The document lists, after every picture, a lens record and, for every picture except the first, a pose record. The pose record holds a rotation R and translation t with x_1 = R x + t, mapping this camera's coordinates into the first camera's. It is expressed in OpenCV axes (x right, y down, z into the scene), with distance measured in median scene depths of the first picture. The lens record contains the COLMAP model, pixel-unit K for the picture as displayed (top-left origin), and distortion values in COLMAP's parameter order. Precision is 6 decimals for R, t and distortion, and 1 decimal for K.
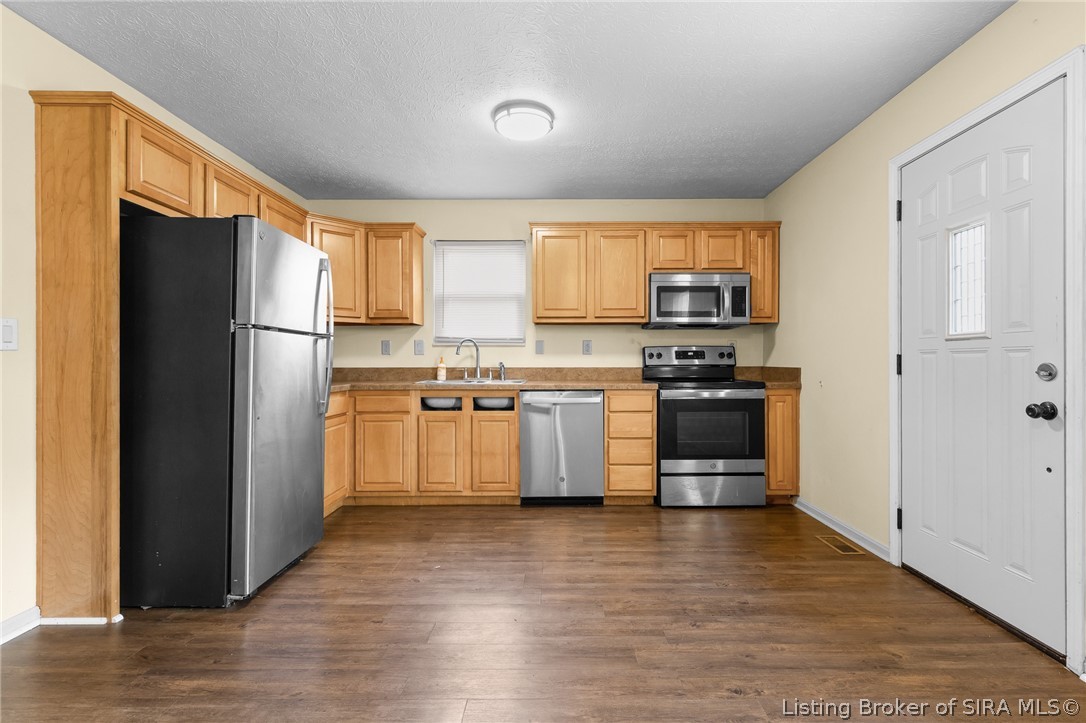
lens RADIAL K [[492.6, 0, 544.4], [0, 492.6, 358.4], [0, 0, 1]] dist [0.008341, -0.002315]
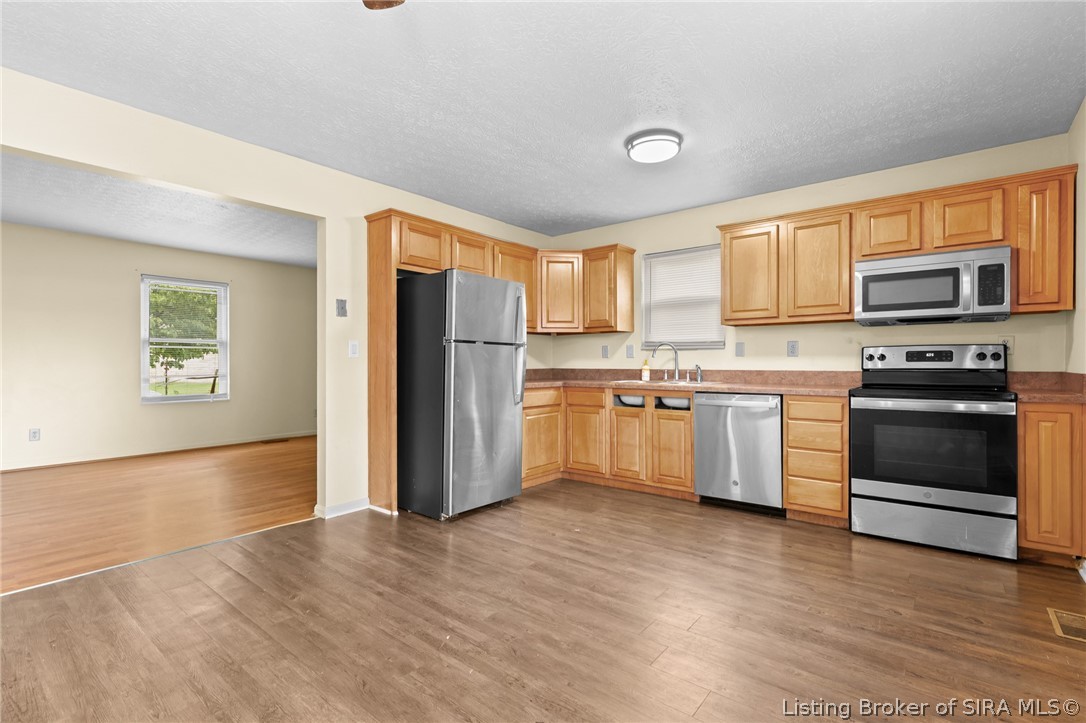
lens RADIAL K [[492.6, 0, 550.3], [0, 492.6, 361.9], [0, 0, 1]] dist [0.008341, -0.002315]
pose [[0.789500, 0.000189, -0.613751, 0.348884], [0.002452, 0.999991, 0.003462, -0.002852], [0.613746, -0.004238, 0.789492, -0.010920]]
